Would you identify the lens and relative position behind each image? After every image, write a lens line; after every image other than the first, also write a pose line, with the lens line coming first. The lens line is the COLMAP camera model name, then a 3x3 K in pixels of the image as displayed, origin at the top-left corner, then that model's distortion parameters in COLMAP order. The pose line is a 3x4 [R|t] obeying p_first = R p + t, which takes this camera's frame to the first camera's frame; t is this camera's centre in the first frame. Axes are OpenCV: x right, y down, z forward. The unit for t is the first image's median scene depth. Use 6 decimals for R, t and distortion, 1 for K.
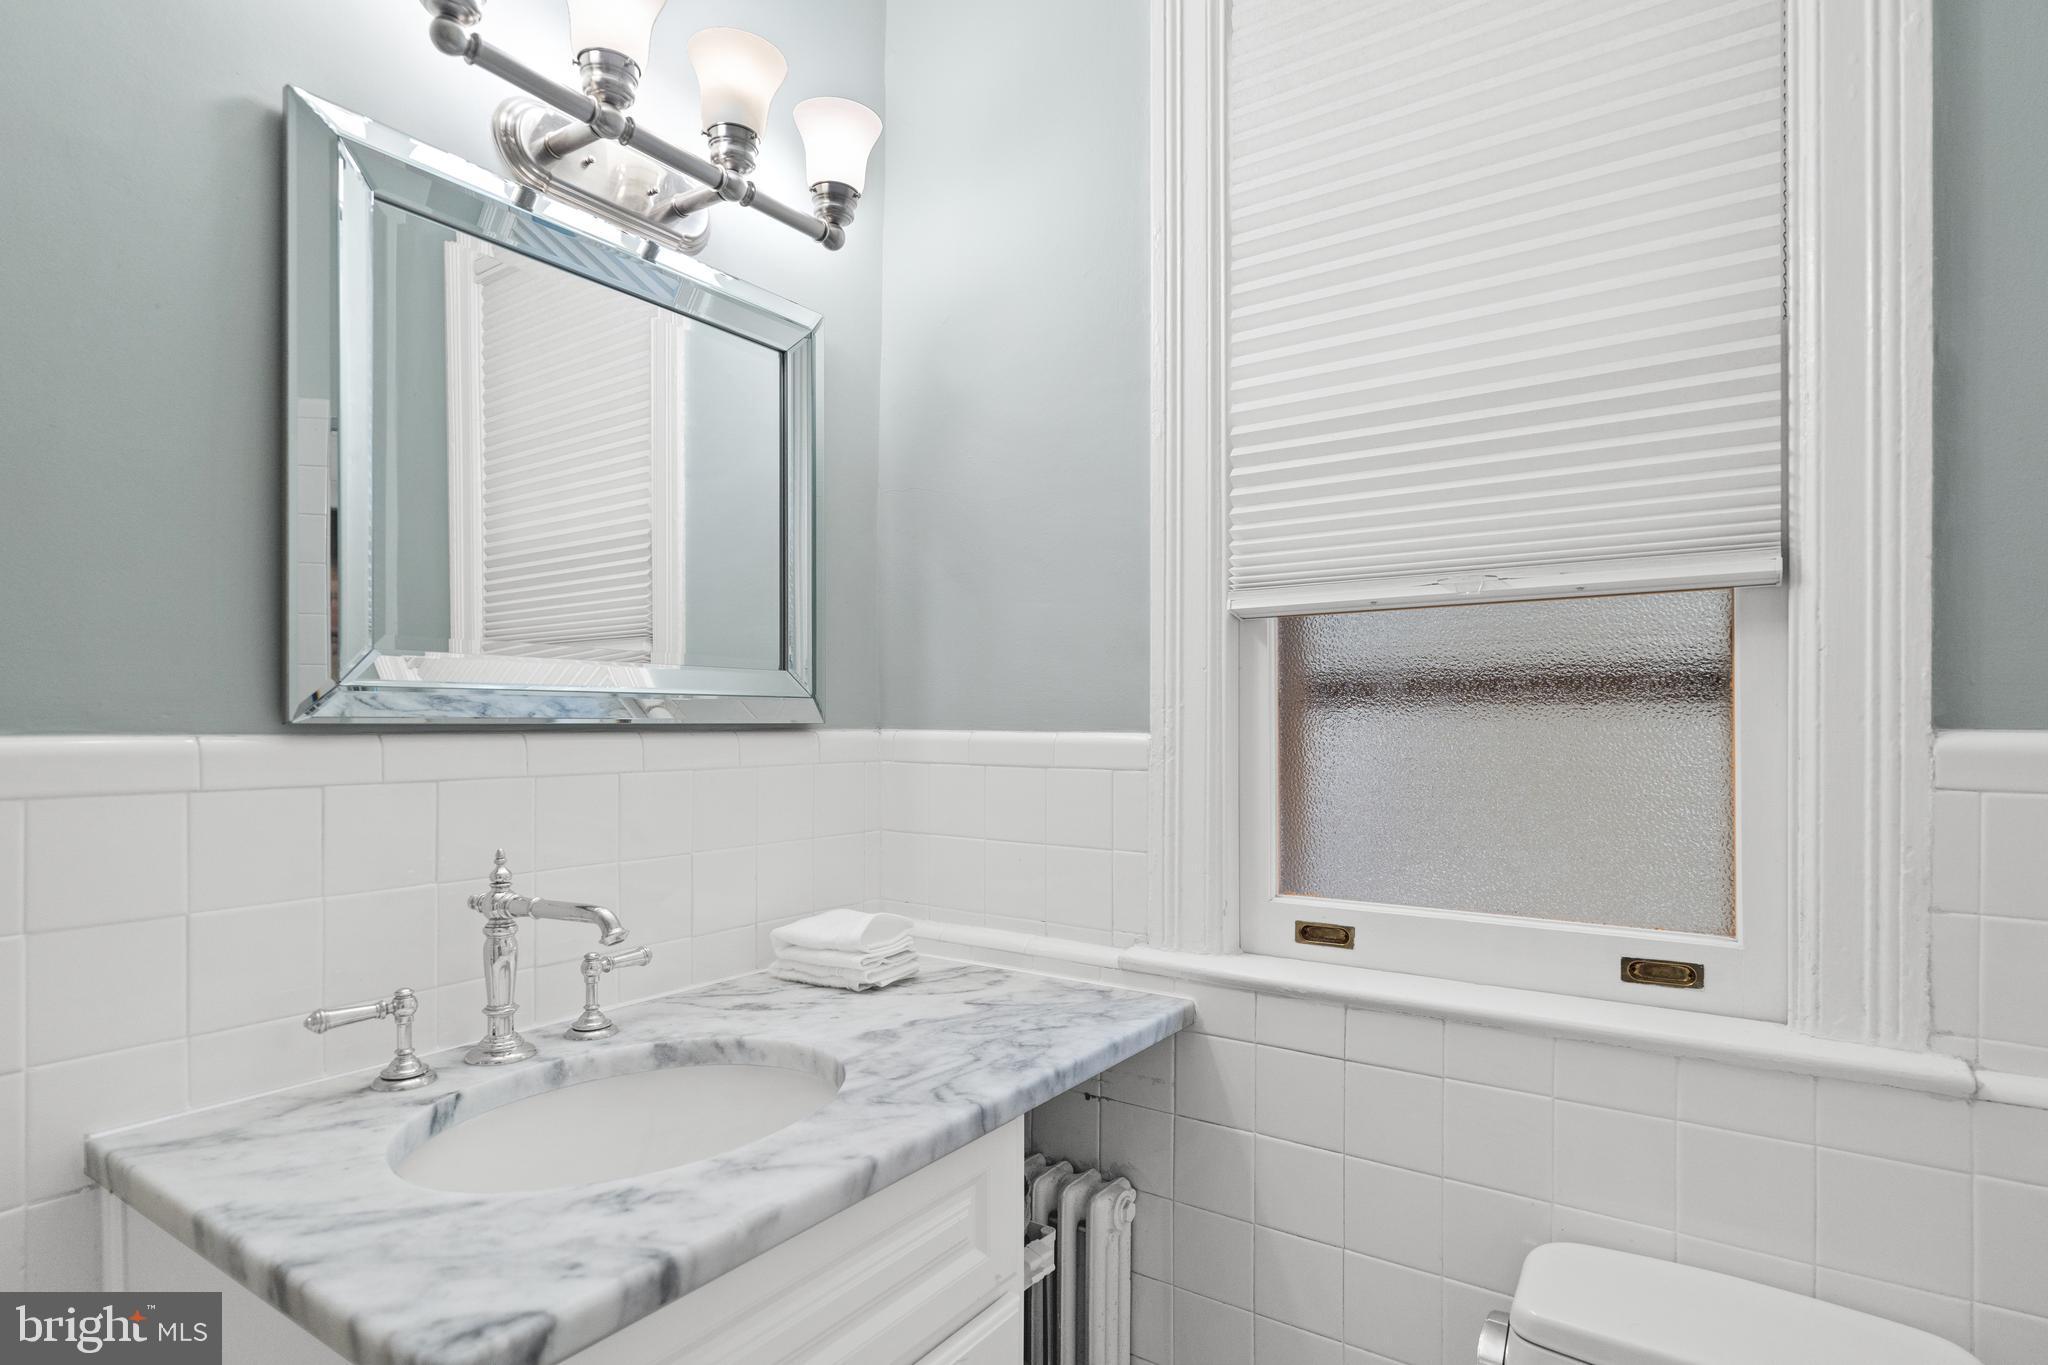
lens RADIAL K [[1085.1, 0, 1022.9], [0, 1085.1, 706.5], [0, 0, 1]] dist [-0.001002, -0.000178]
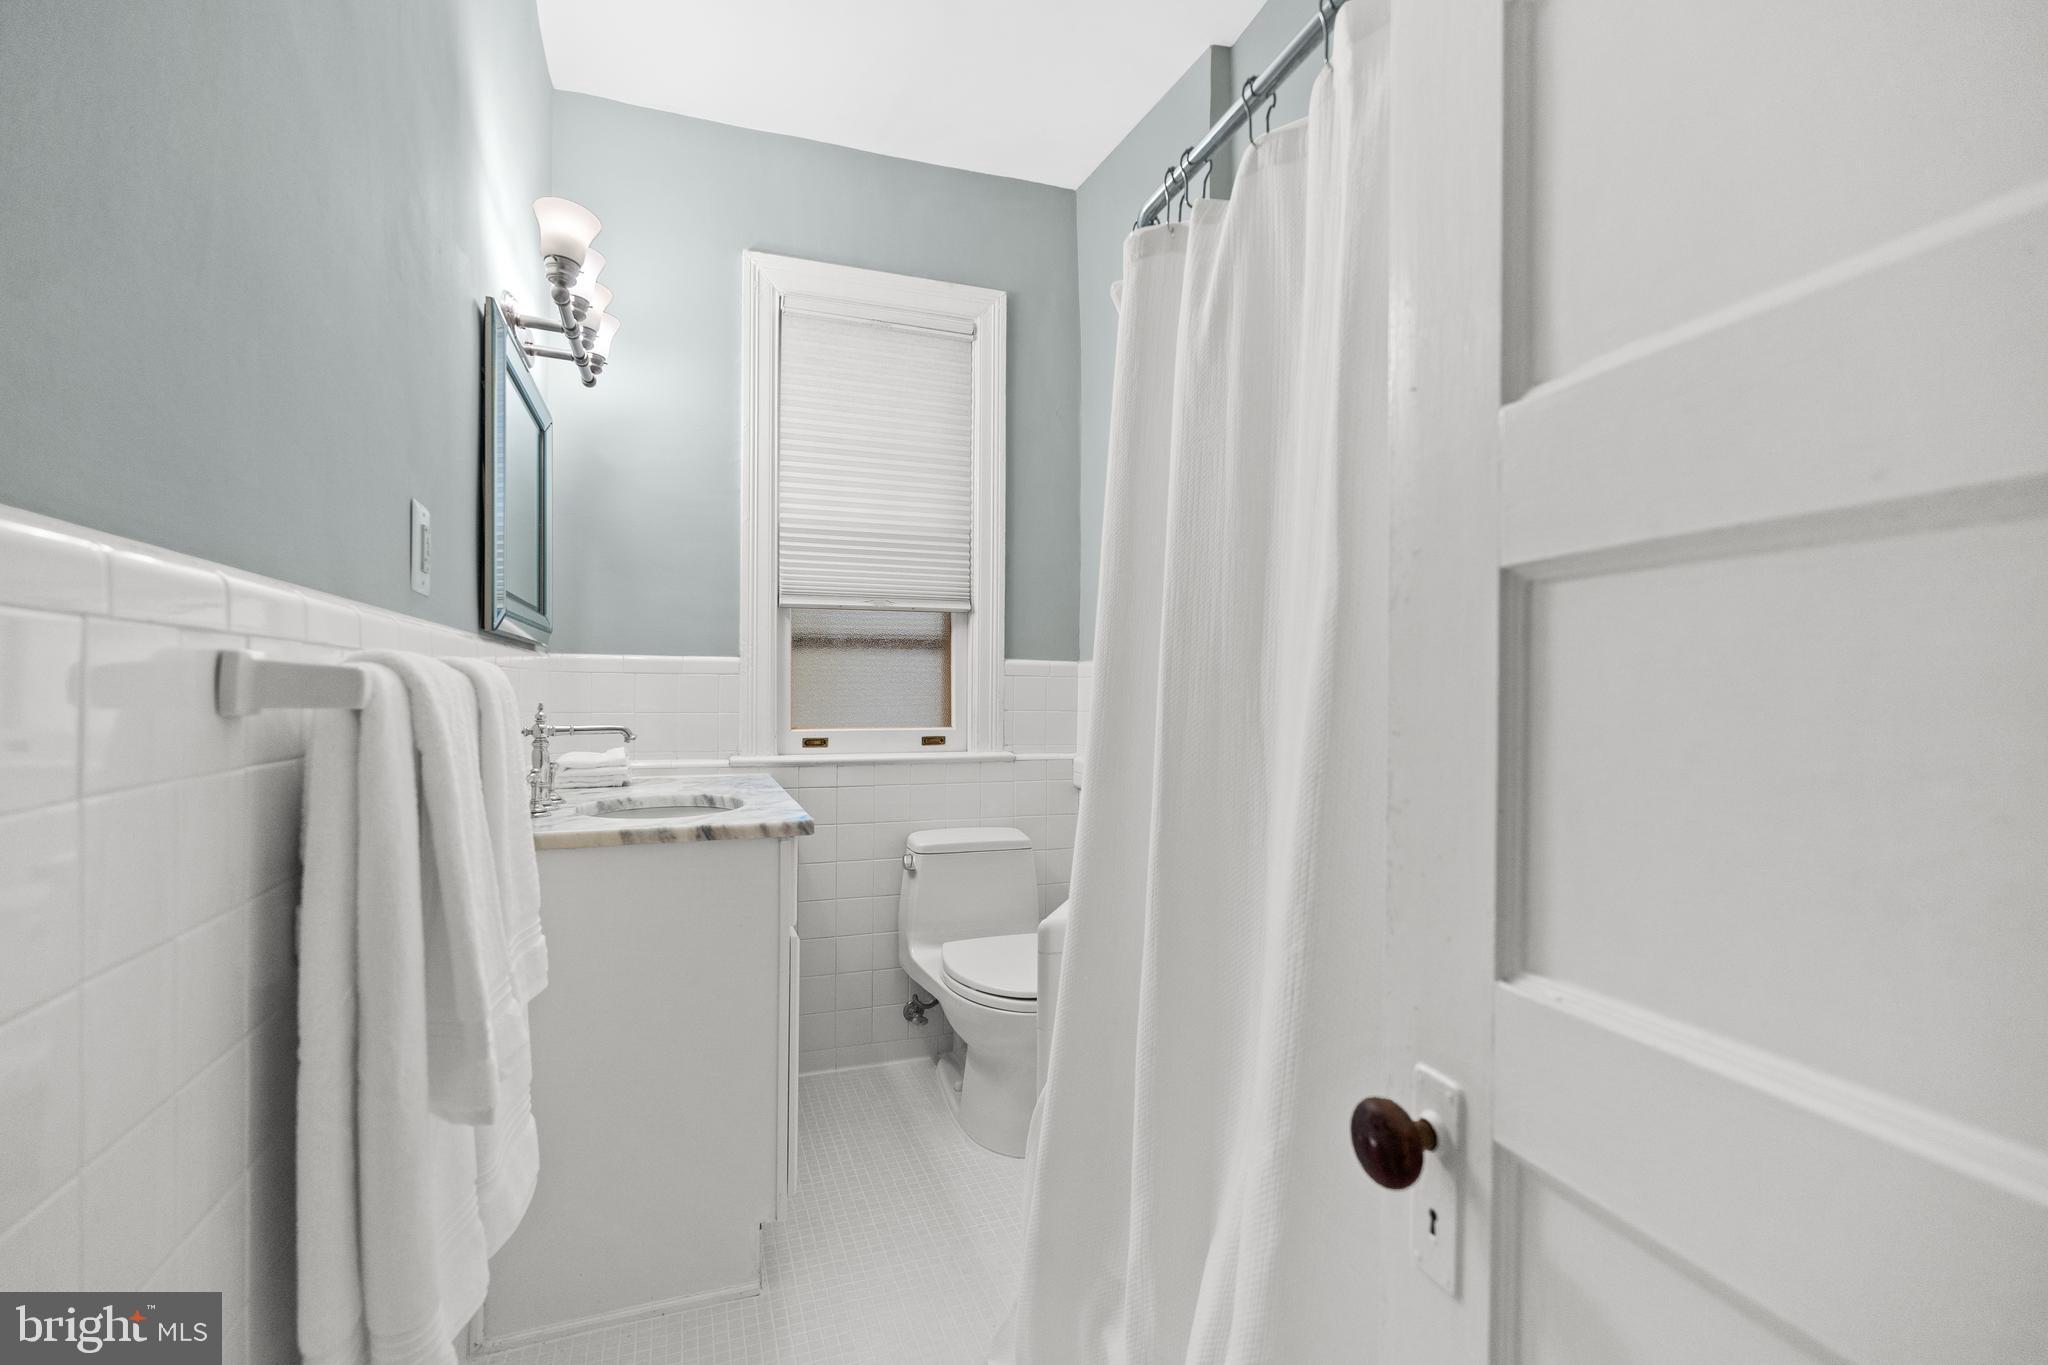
lens RADIAL K [[900.5, 0, 1019.4], [0, 900.5, 695.6], [0, 0, 1]] dist [-0.004705, -0.000240]
pose [[0.576147, -0.003869, 0.817337, -1.238510], [-0.017334, 0.999706, 0.016951, 0.073200], [-0.817162, -0.023934, 0.575911, -0.585795]]
